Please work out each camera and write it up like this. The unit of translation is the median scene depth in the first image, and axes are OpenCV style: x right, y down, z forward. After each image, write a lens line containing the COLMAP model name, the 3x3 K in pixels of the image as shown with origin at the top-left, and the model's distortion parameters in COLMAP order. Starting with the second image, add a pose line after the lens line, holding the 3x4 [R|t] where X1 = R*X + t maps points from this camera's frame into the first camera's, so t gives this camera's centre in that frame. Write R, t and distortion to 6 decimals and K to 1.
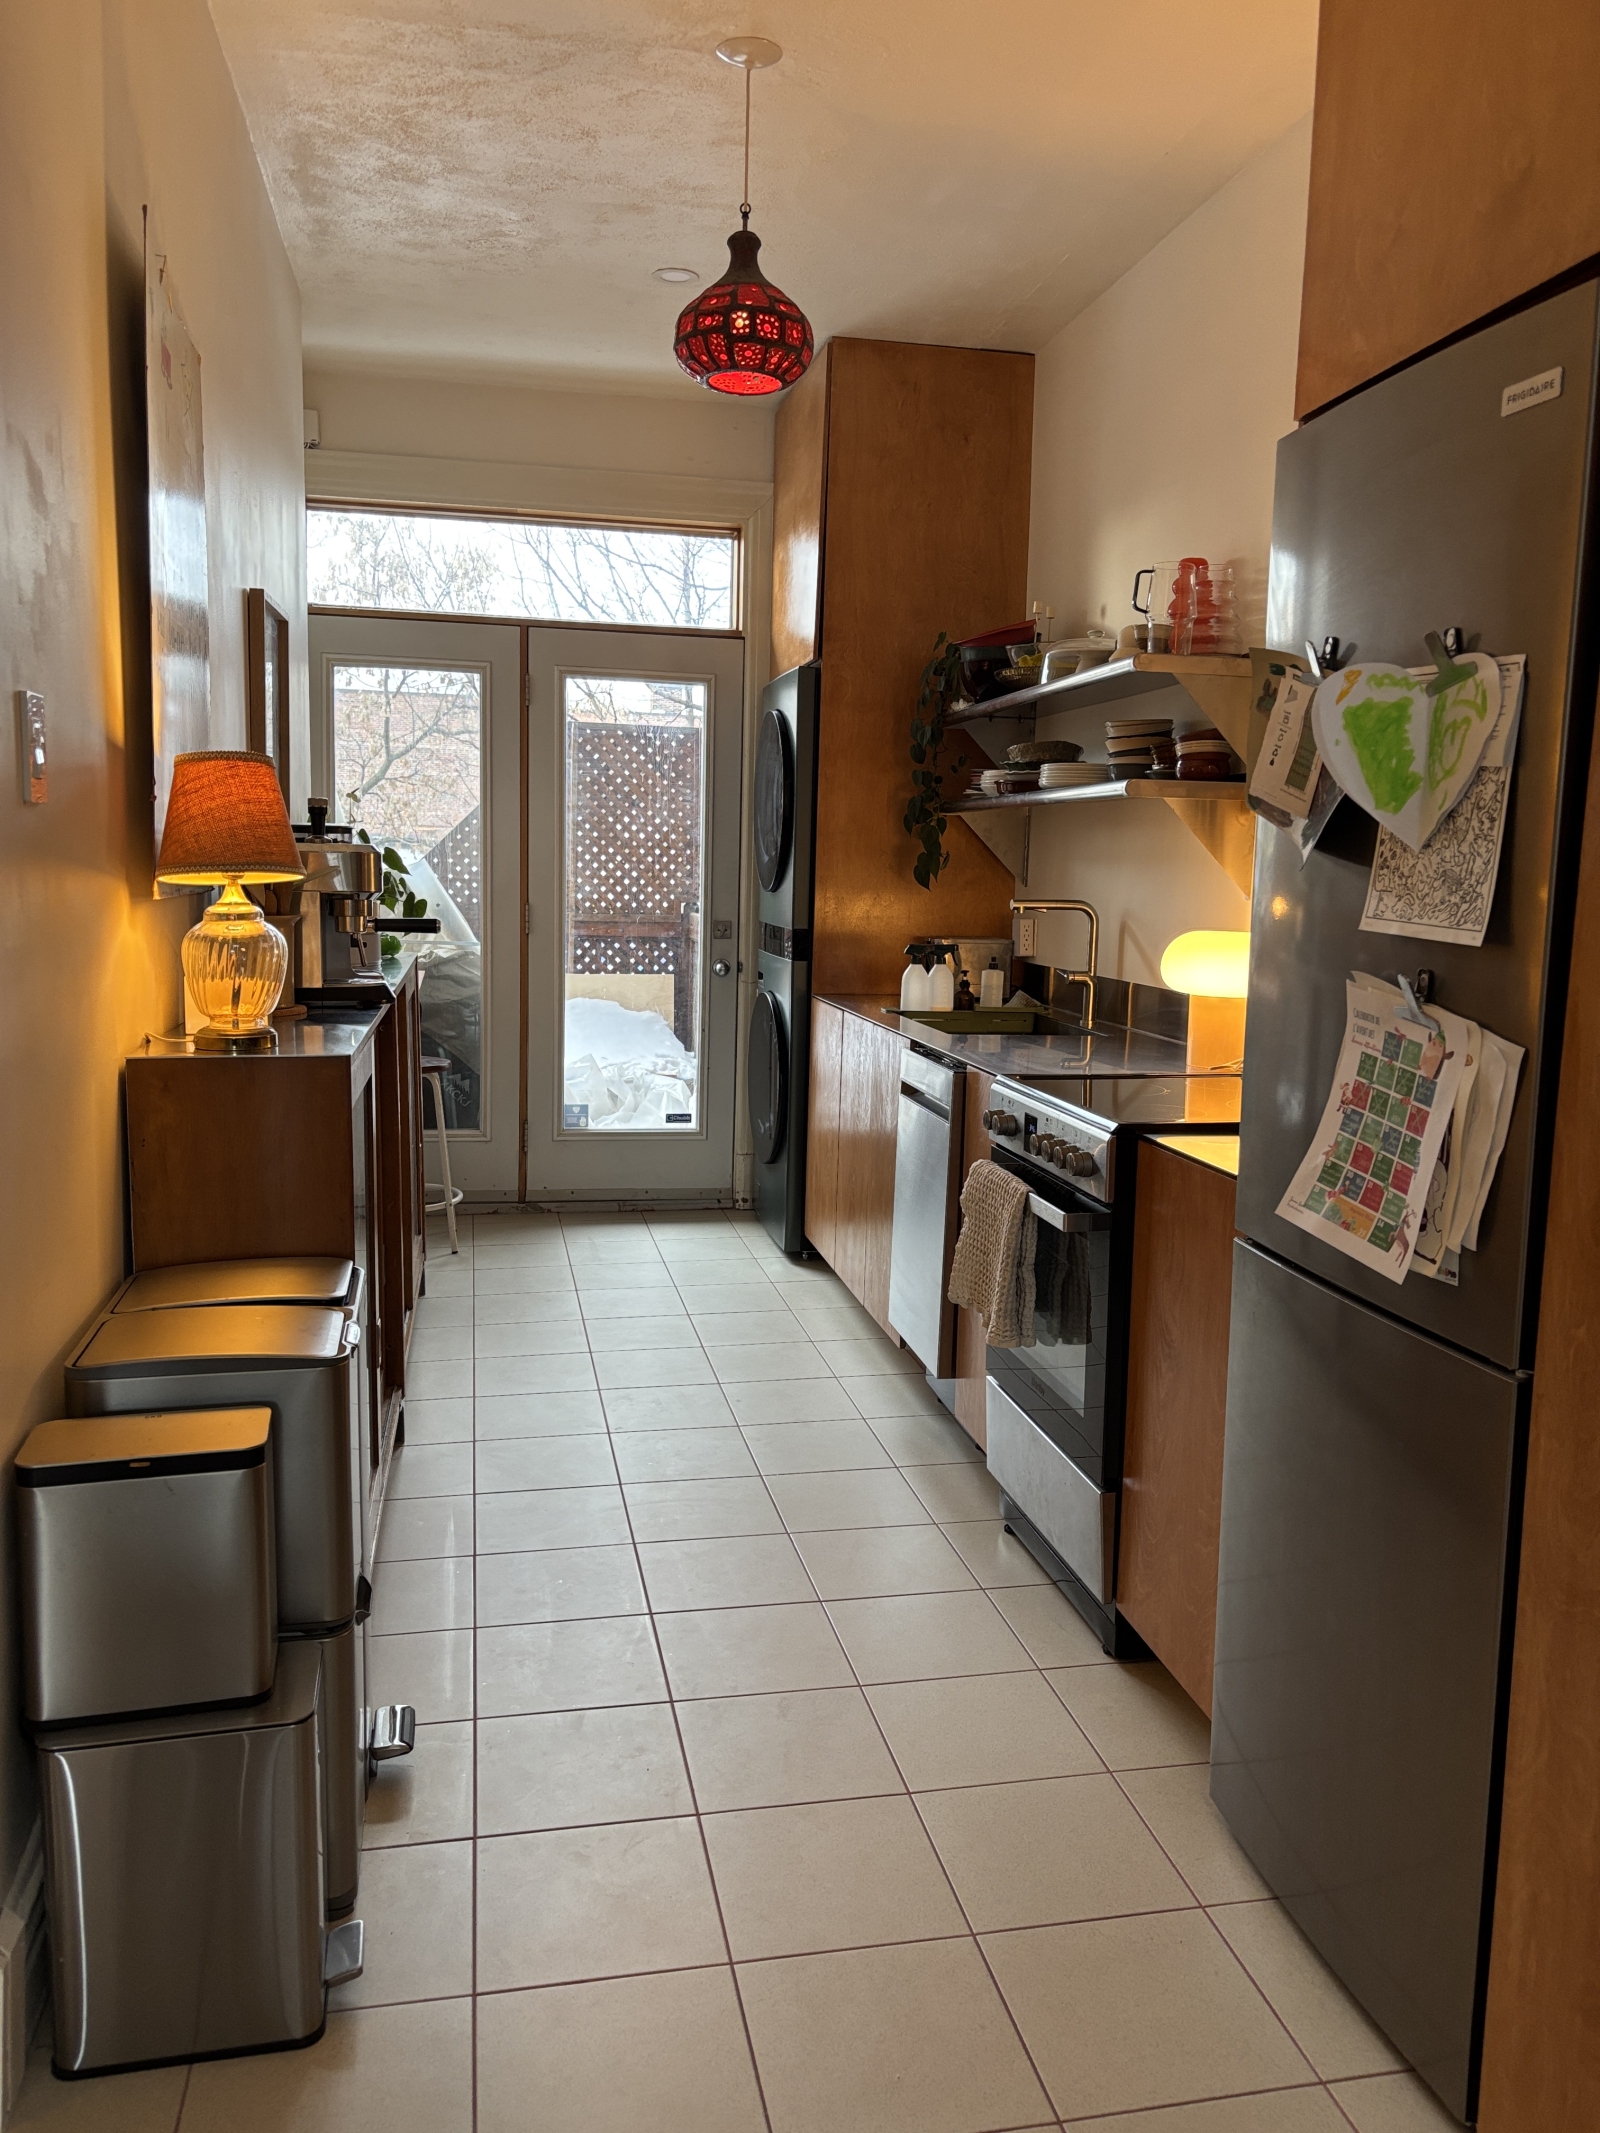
lens RADIAL K [[1584.8, 0, 800.0], [0, 1584.8, 1066.5], [0, 0, 1]] dist [-0.000444, -0.001568]
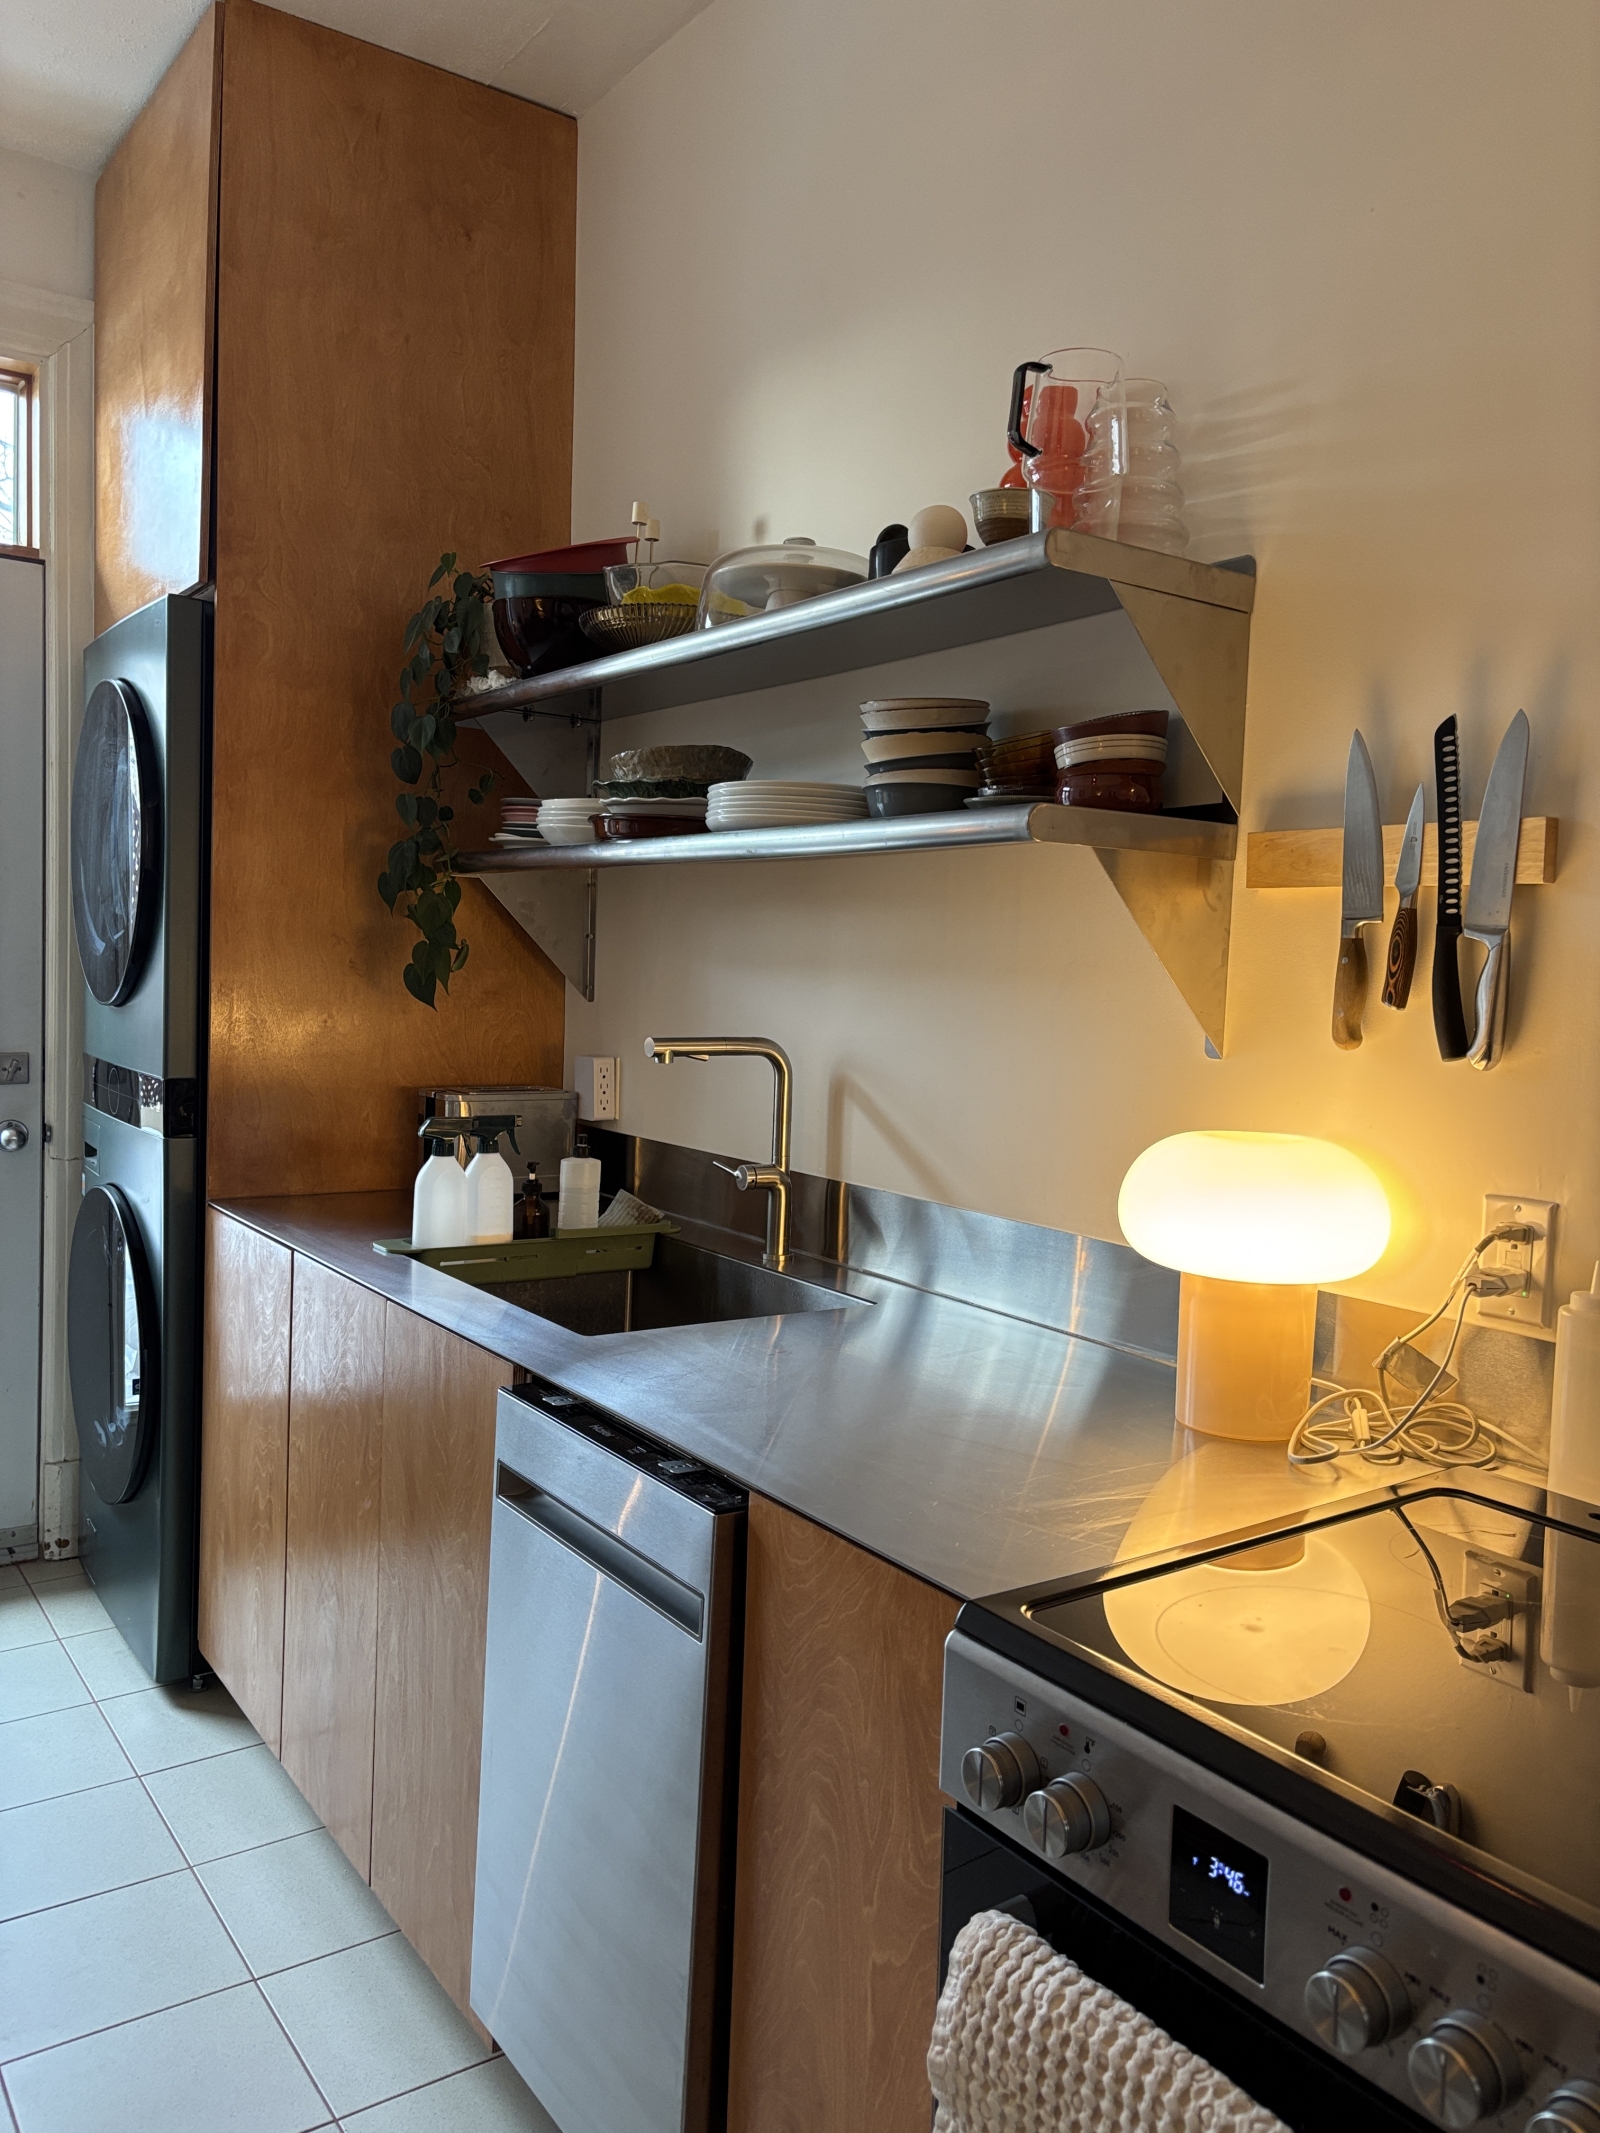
lens RADIAL K [[1617.7, 0, 807.6], [0, 1617.7, 1056.4], [0, 0, 1]] dist [0.051665, -0.052238]
pose [[0.913492, -0.018109, 0.406453, -0.031381], [0.039731, 0.998205, -0.044820, -0.063393], [-0.404912, 0.057092, 0.912572, 0.423796]]
